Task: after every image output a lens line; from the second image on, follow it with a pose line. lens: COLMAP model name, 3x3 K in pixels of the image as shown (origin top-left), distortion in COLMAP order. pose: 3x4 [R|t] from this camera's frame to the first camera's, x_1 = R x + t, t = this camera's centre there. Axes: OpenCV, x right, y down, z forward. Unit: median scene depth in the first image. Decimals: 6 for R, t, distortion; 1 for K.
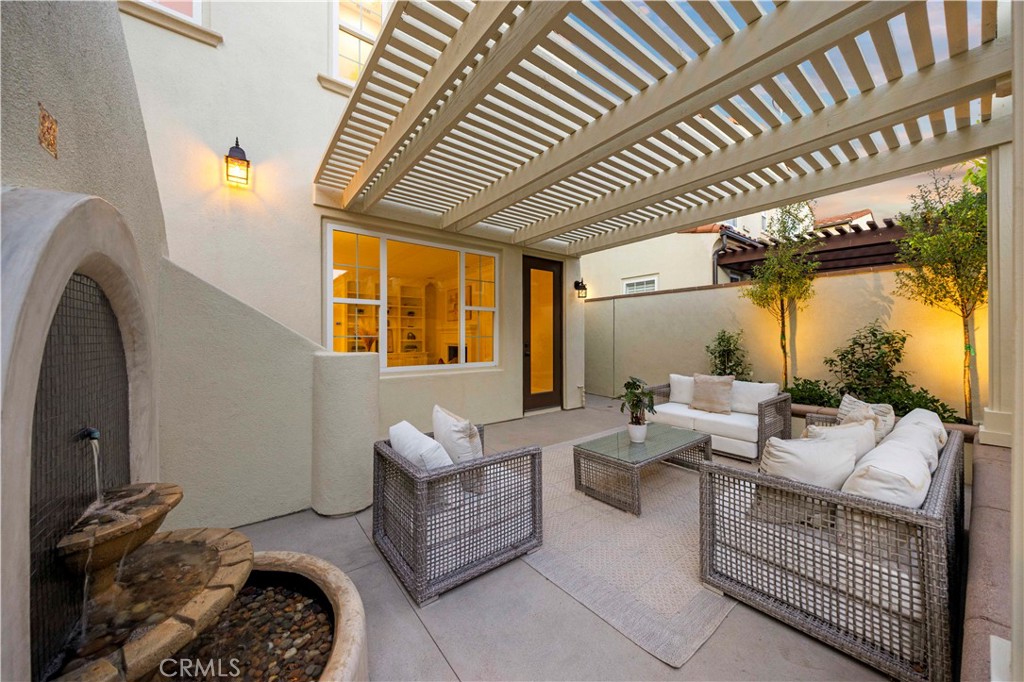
lens RADIAL K [[353.9, 0, 512.0], [0, 353.9, 341.0], [0, 0, 1]] dist [0.000024, -0.000029]
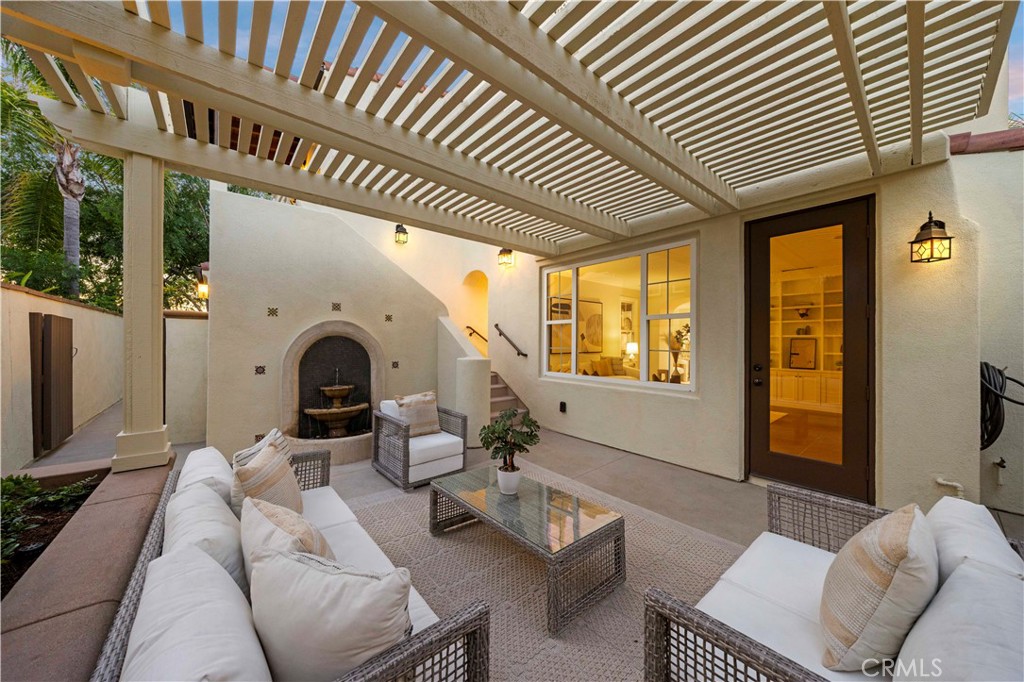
lens RADIAL K [[353.9, 0, 512.0], [0, 353.9, 341.0], [0, 0, 1]] dist [0.000024, -0.000029]
pose [[0.049510, -0.012954, -0.998690, 0.631845], [-0.030352, 0.999435, -0.014468, -0.011149], [0.998312, 0.031029, 0.049089, 0.548102]]
